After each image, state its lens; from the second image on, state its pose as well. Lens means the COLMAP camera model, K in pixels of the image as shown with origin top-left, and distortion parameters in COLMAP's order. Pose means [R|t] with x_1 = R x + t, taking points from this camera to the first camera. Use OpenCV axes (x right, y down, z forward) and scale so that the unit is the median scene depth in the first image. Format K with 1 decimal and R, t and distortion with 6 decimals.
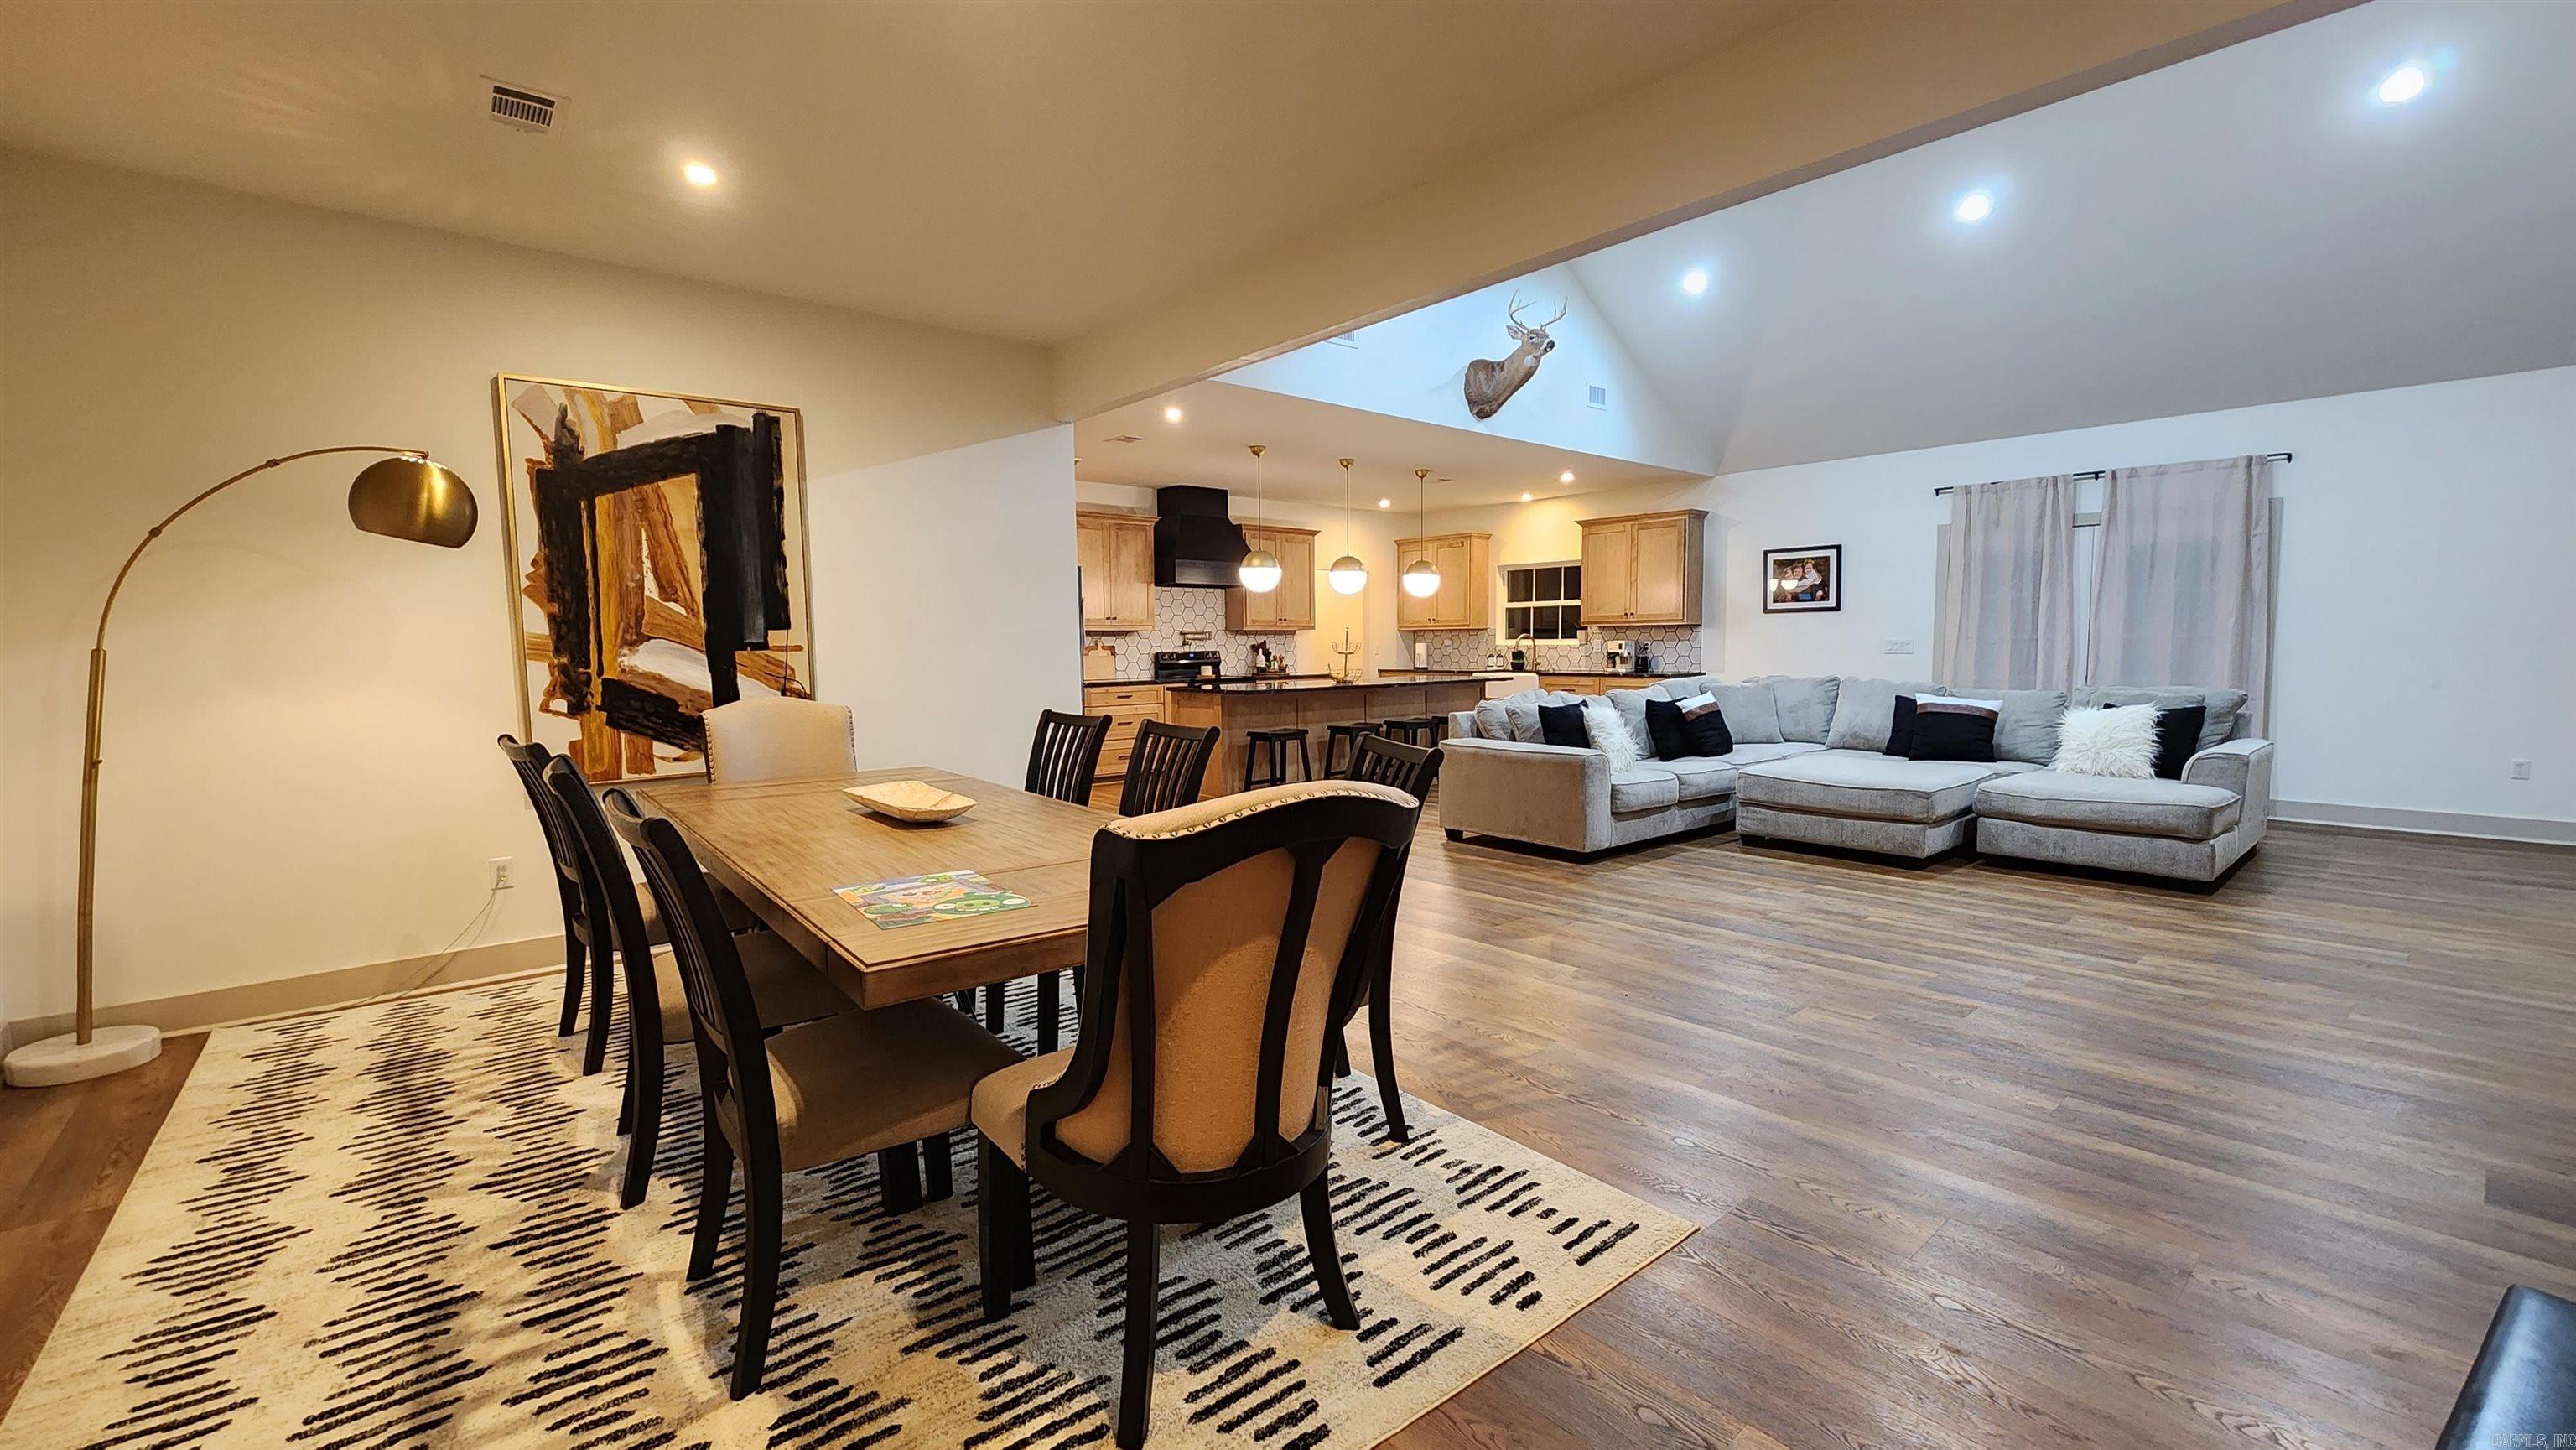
lens RADIAL K [[1062.8, 0, 1270.6], [0, 1062.8, 719.7], [0, 0, 1]] dist [0.001886, -0.000939]
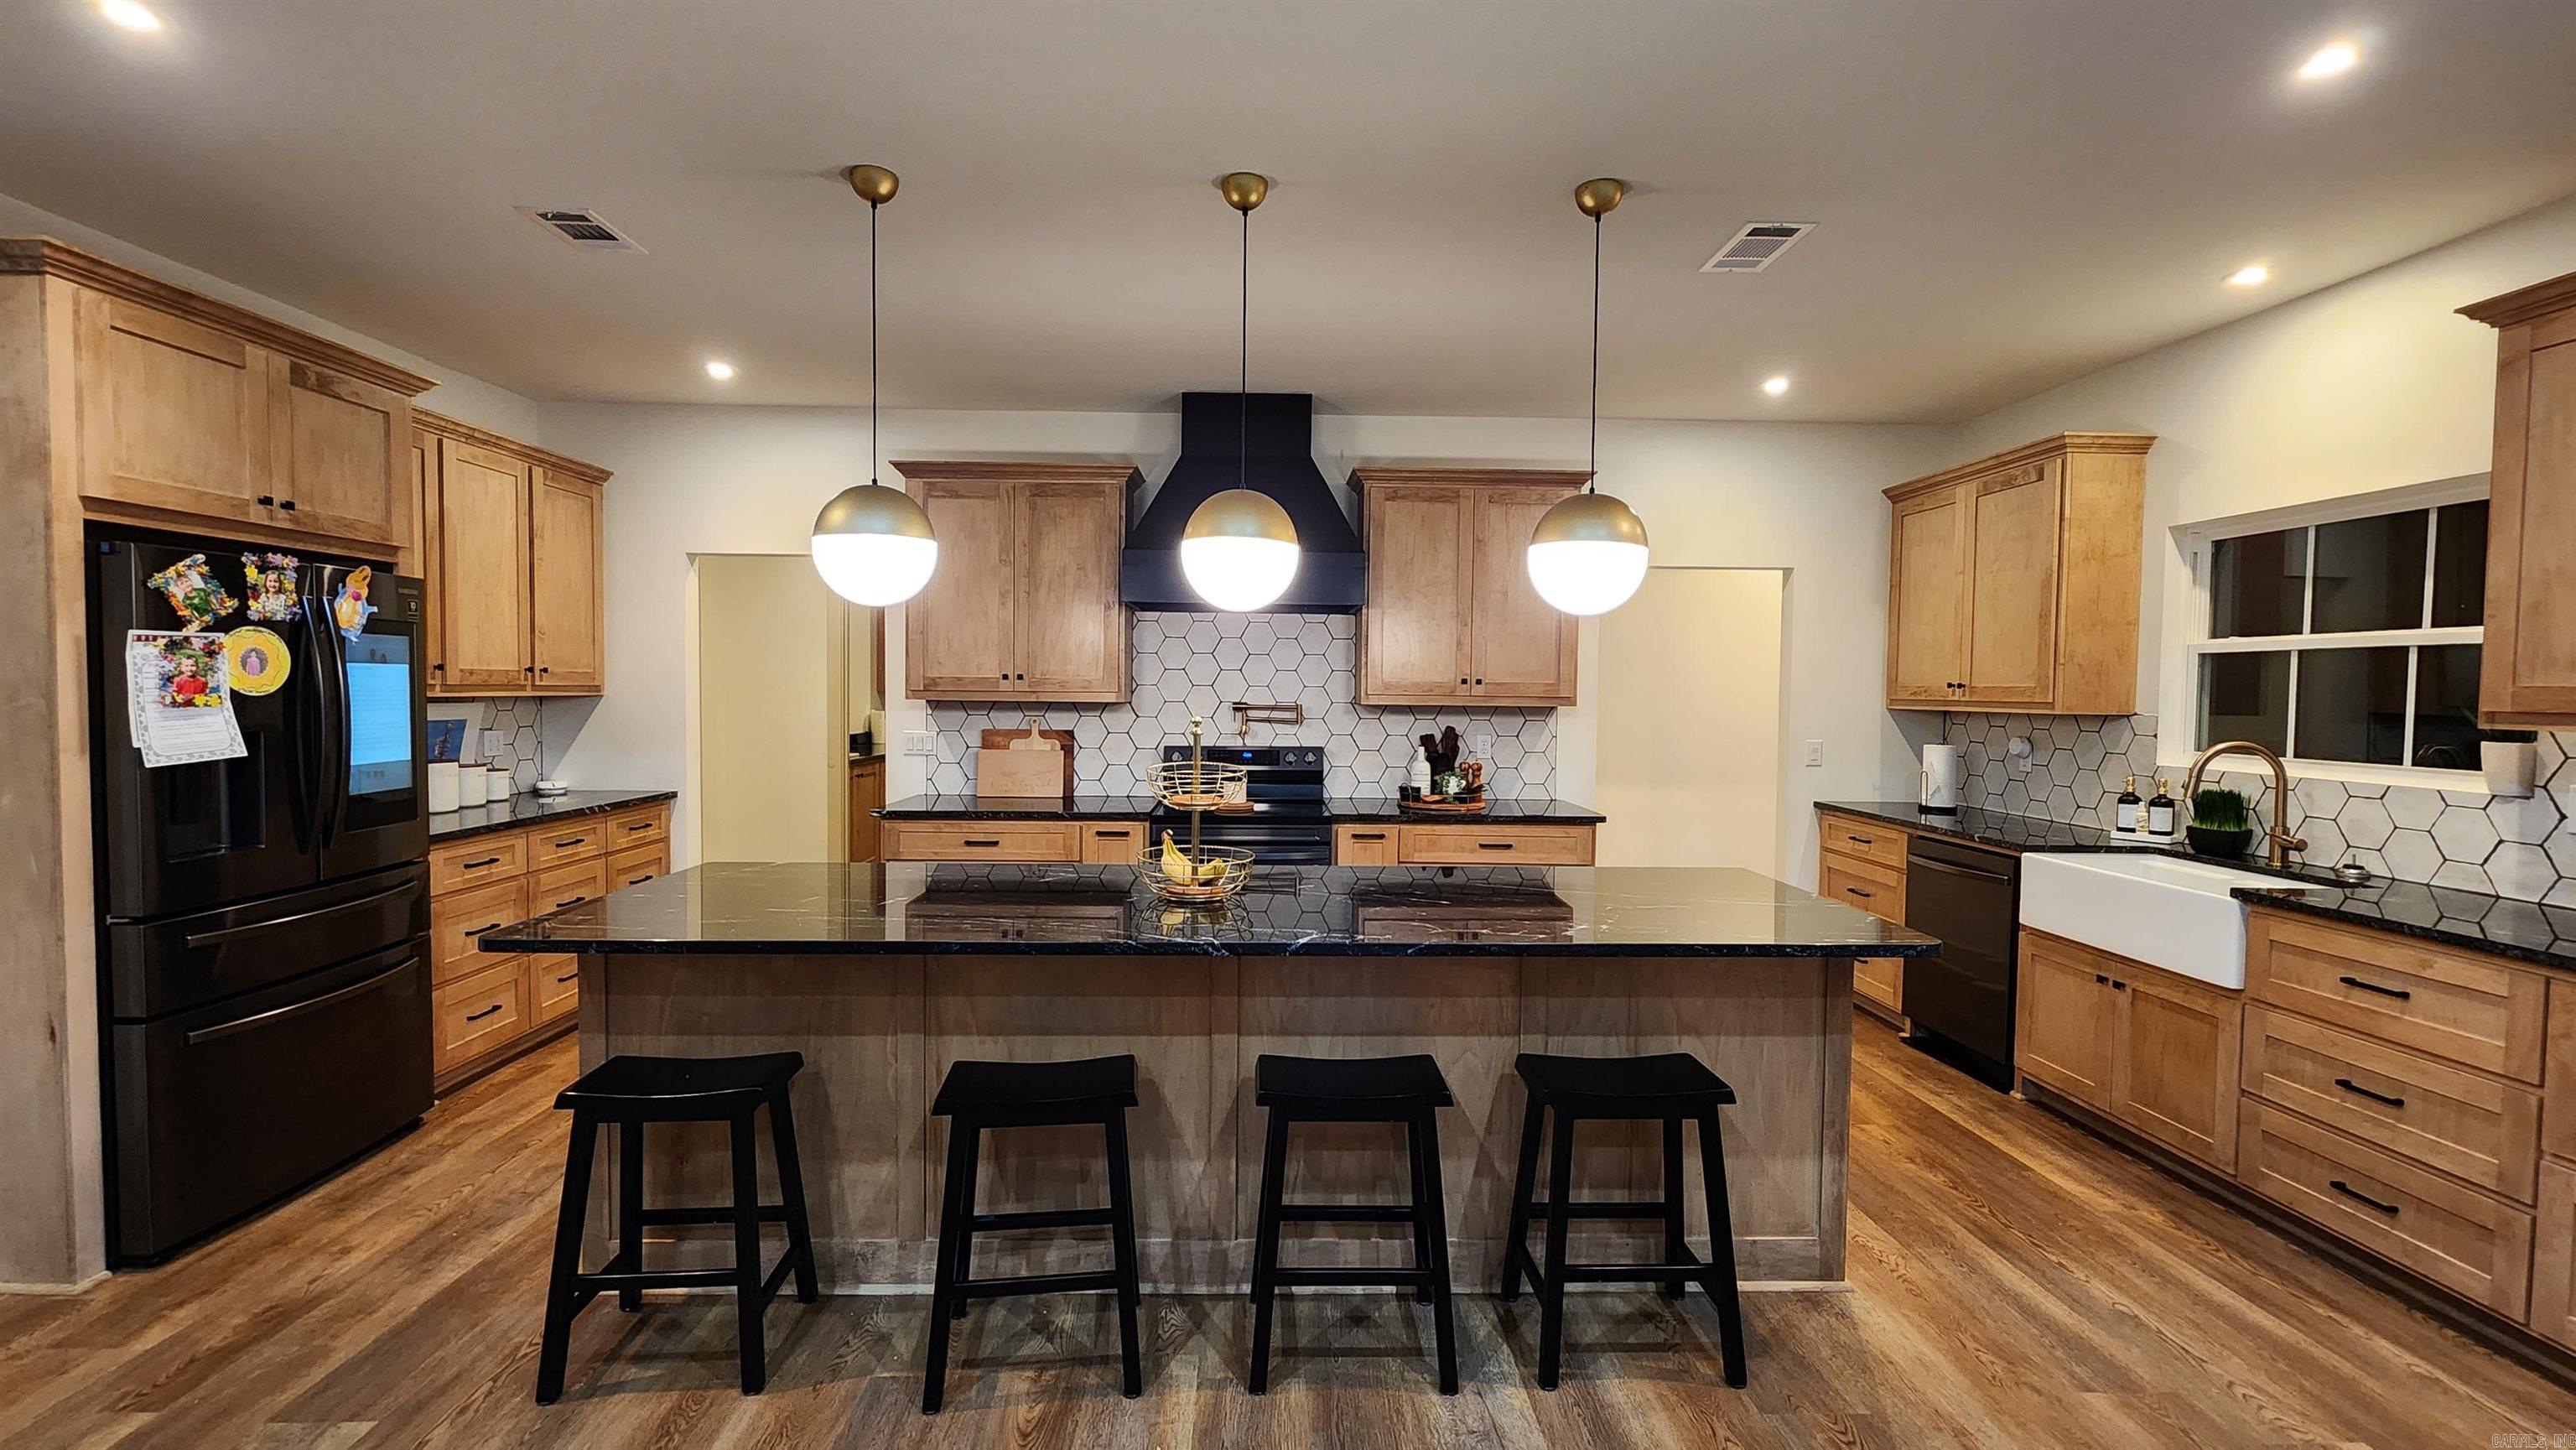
lens RADIAL K [[1062.8, 0, 1291.4], [0, 1062.8, 726.3], [0, 0, 1]] dist [0.001886, -0.000939]
pose [[0.780601, 0.043667, -0.623503, 0.221054], [-0.061487, 0.998083, -0.007079, -0.067323], [0.621998, 0.043863, 0.781789, 0.605908]]
